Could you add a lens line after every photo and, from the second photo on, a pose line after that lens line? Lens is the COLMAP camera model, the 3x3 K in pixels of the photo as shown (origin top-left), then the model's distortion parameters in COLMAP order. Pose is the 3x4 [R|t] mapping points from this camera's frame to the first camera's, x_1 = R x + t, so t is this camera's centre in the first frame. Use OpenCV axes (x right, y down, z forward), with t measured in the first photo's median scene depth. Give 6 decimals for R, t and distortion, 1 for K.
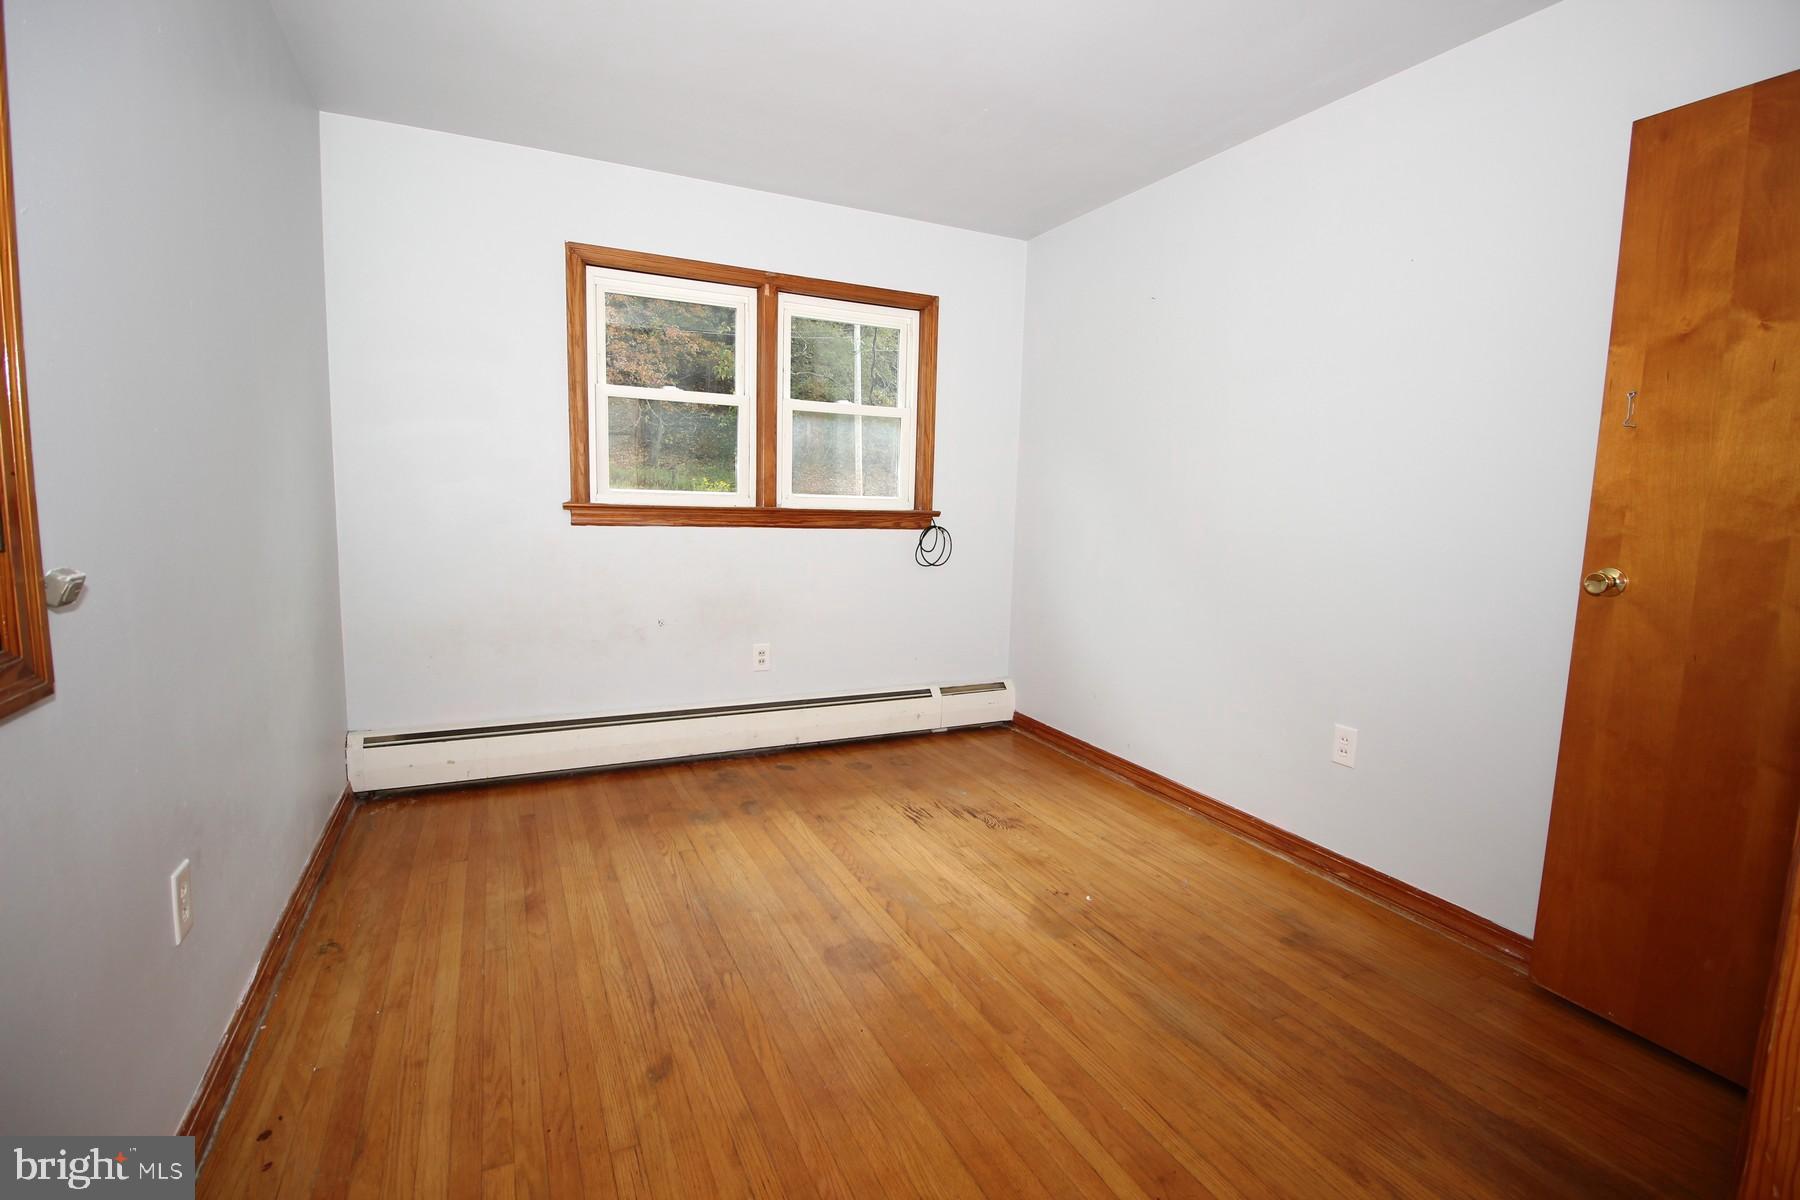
lens RADIAL K [[837.9, 0, 907.2], [0, 837.9, 598.7], [0, 0, 1]] dist [-0.002273, -0.011985]
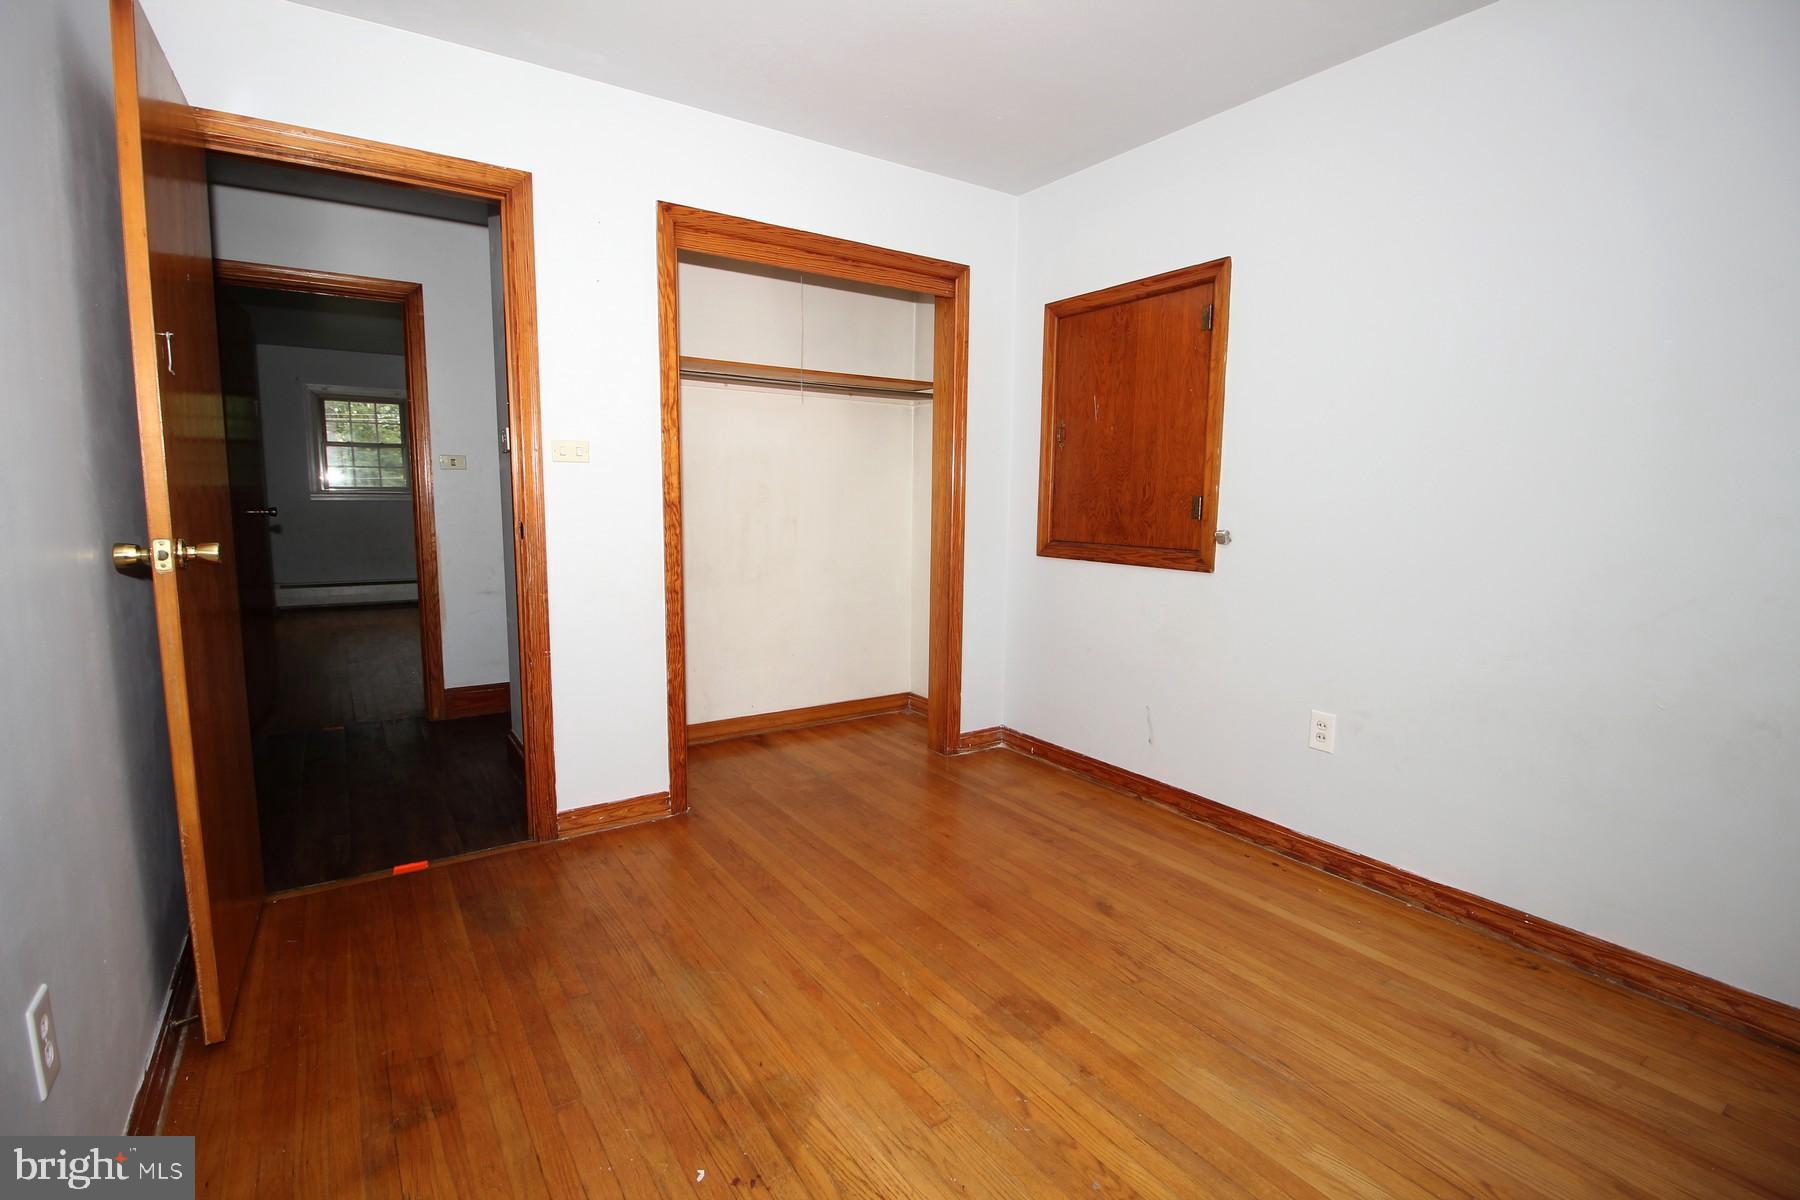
lens RADIAL K [[837.9, 0, 907.2], [0, 837.9, 598.7], [0, 0, 1]] dist [-0.002273, -0.011985]
pose [[-0.988811, -0.022494, -0.147470, 0.199433], [-0.057331, 0.969948, 0.236461, -0.199701], [0.137719, 0.242270, -0.960385, 1.735181]]
